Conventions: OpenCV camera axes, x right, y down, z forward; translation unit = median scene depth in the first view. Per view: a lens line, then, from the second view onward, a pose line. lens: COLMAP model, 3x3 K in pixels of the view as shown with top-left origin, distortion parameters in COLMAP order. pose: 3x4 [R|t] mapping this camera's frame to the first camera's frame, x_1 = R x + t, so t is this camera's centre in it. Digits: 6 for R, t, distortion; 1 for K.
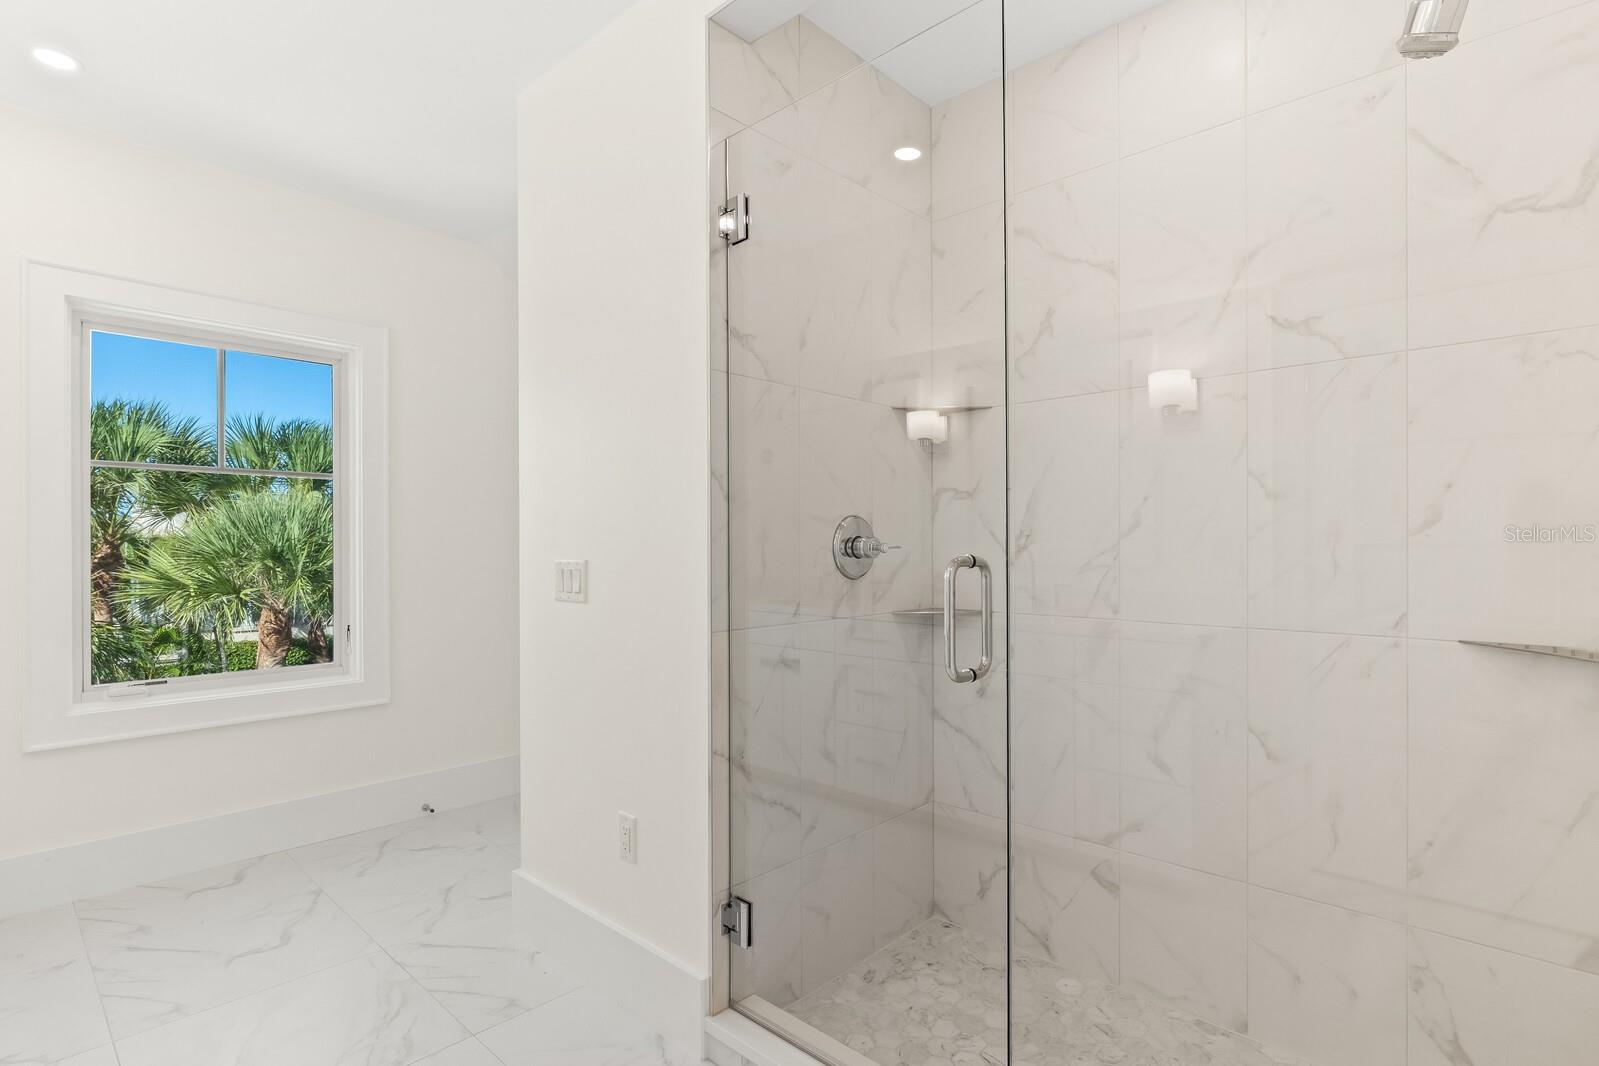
lens RADIAL K [[792.0, 0, 799.6], [0, 792.0, 539.3], [0, 0, 1]] dist [0.004747, 0.000298]
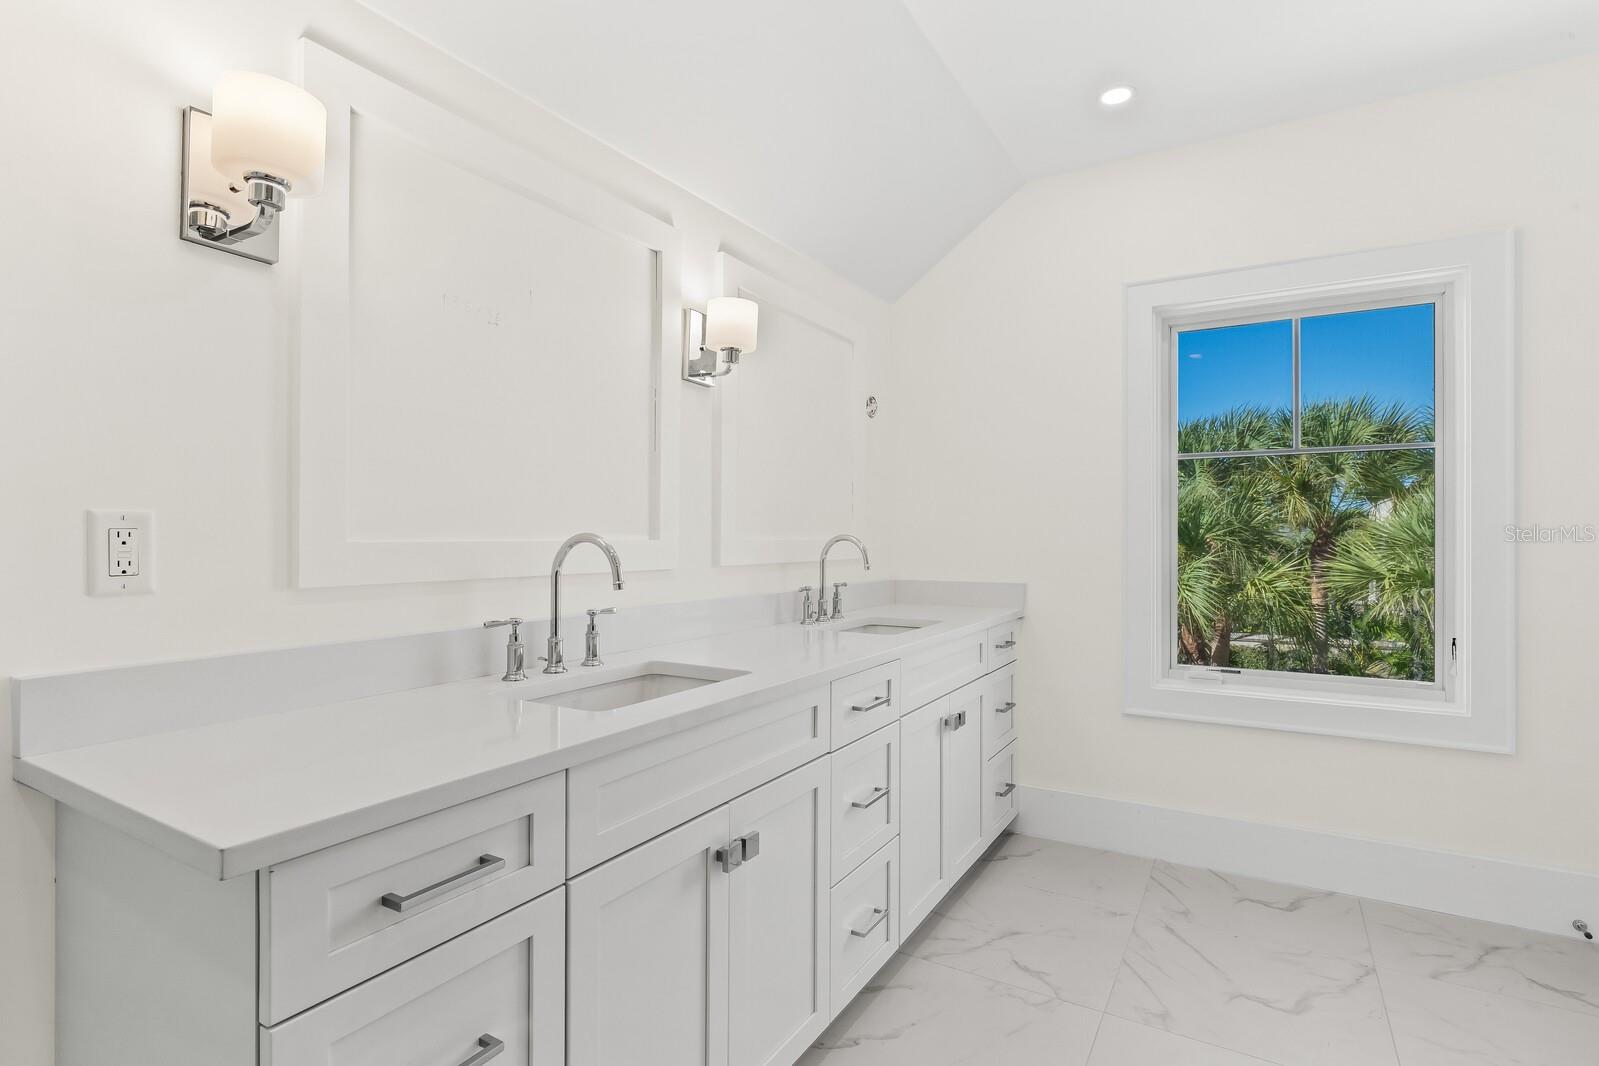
lens RADIAL K [[792.0, 0, 787.1], [0, 792.0, 538.3], [0, 0, 1]] dist [0.004747, 0.000298]
pose [[0.234555, 0.004355, -0.972093, 0.025909], [0.007490, 0.999952, 0.006287, 0.003062], [0.972074, -0.008756, 0.234512, 0.225221]]
